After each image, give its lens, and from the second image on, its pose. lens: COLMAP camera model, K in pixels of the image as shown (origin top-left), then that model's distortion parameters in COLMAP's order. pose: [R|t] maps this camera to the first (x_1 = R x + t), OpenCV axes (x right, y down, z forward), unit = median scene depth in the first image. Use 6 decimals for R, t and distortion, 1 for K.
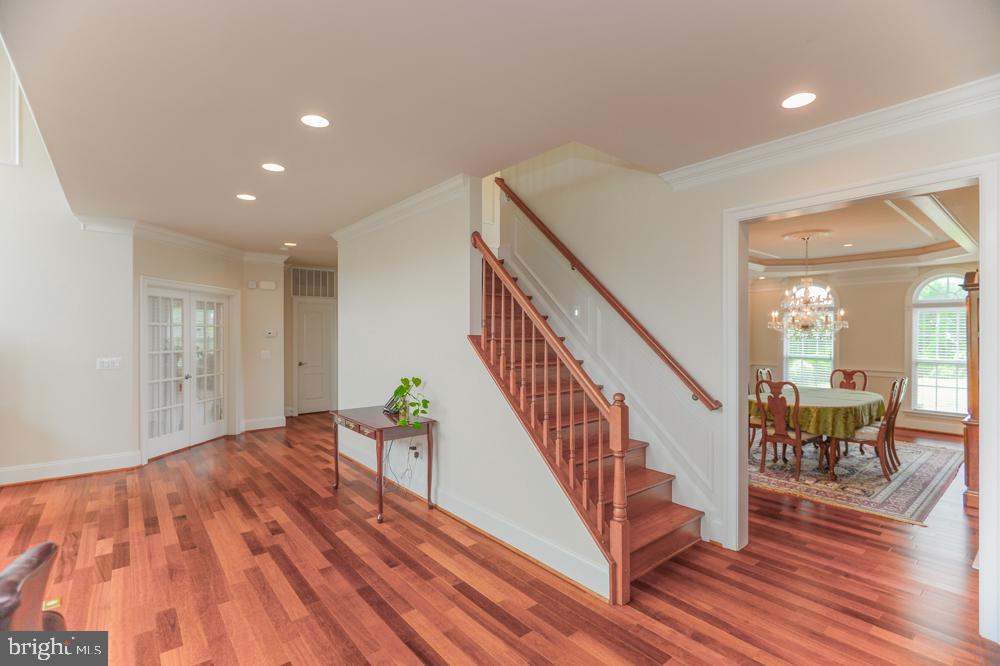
lens RADIAL K [[460.7, 0, 500.0], [0, 460.7, 333.0], [0, 0, 1]] dist [0.000814, 0.000016]
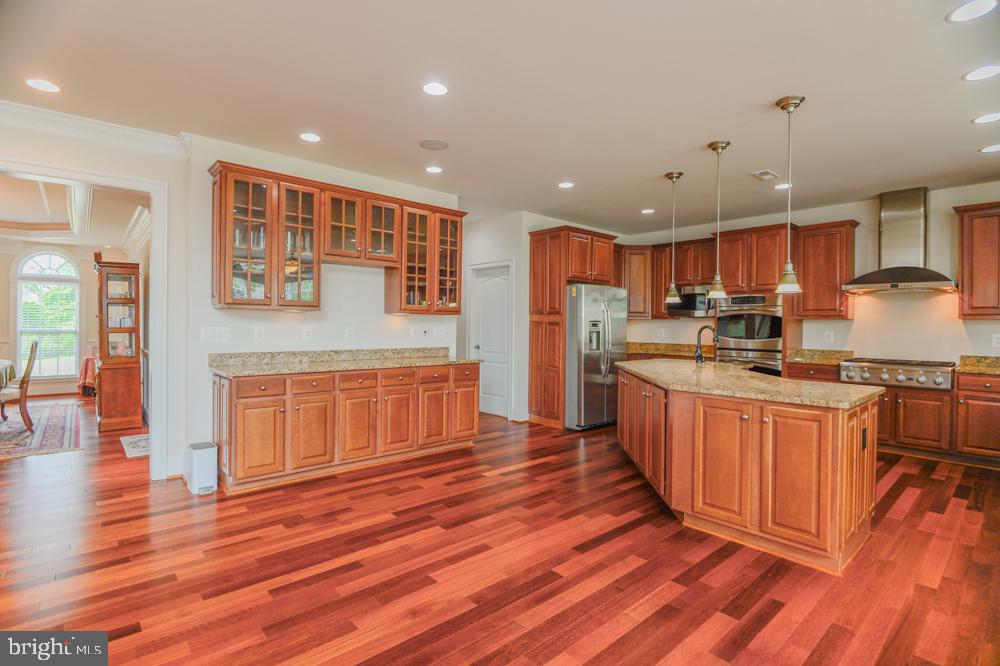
lens RADIAL K [[476.3, 0, 501.4], [0, 476.3, 326.6], [0, 0, 1]] dist [-0.001260, -0.010707]
pose [[-0.039548, -0.007107, 0.999192, -0.384394], [-0.010747, 0.999920, 0.006687, 0.059795], [-0.999160, -0.010474, -0.039621, -0.080952]]
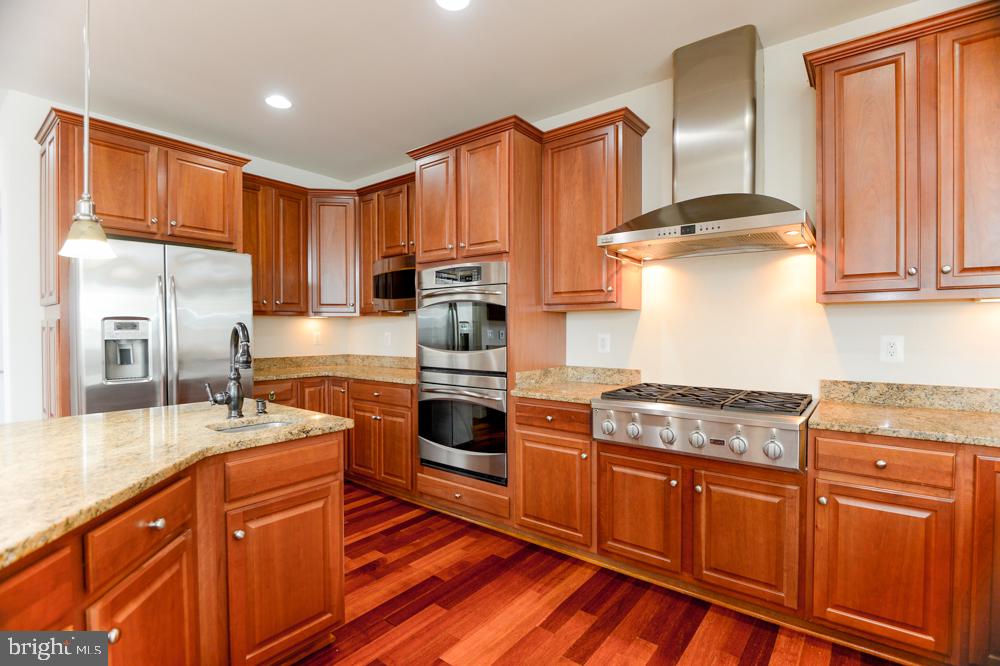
lens RADIAL K [[472.3, 0, 498.9], [0, 472.3, 335.0], [0, 0, 1]] dist [-0.000644, -0.012832]
pose [[-0.209547, -0.013745, 0.977702, 0.322467], [0.000685, 0.999899, 0.014204, 0.065404], [-0.977798, 0.003646, -0.209517, -0.828729]]
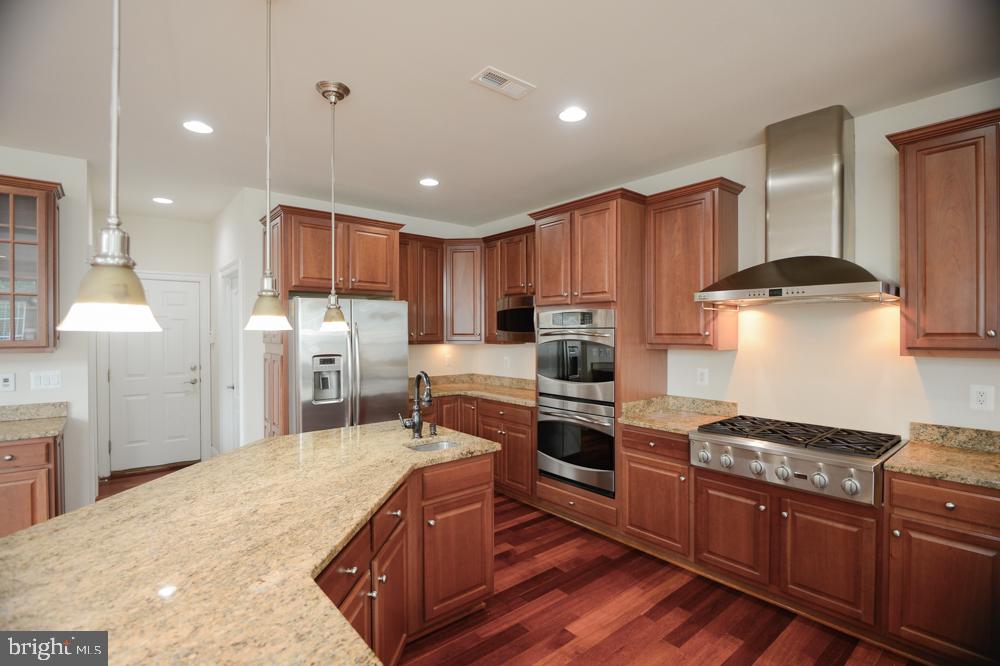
lens RADIAL K [[467.2, 0, 500.4], [0, 467.2, 334.6], [0, 0, 1]] dist [-0.002276, -0.010340]
pose [[-0.003563, -0.007709, 0.999964, 0.178025], [0.001576, 0.999969, 0.007715, 0.001885], [-0.999992, 0.001603, -0.003551, -0.781422]]
